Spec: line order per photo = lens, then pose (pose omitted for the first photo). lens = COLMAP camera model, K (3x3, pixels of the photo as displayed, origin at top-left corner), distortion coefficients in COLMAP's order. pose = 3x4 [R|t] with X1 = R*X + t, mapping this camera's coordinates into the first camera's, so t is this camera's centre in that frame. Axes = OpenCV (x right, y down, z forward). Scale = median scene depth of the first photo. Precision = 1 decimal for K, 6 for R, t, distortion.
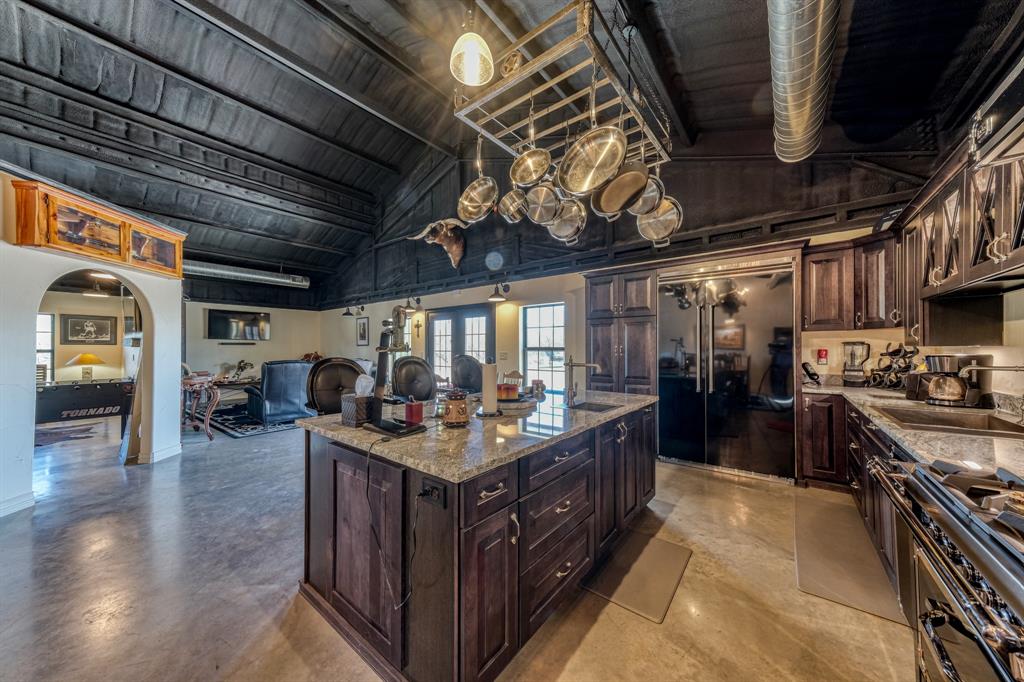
lens RADIAL K [[345.6, 0, 514.4], [0, 345.6, 348.8], [0, 0, 1]] dist [0.015072, 0.000621]
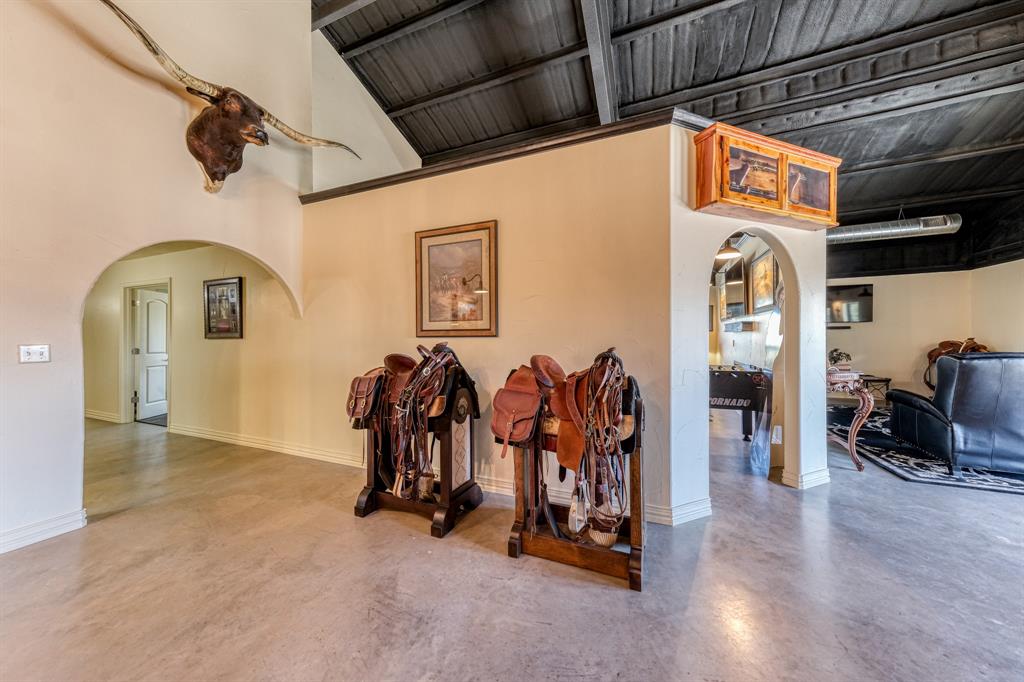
lens RADIAL K [[345.6, 0, 511.0], [0, 345.6, 342.2], [0, 0, 1]] dist [0.015072, 0.000621]
pose [[0.264273, 0.006582, -0.964425, -0.293918], [0.003866, 0.999961, 0.007884, 0.010394], [0.964440, -0.005812, 0.264237, 0.143736]]
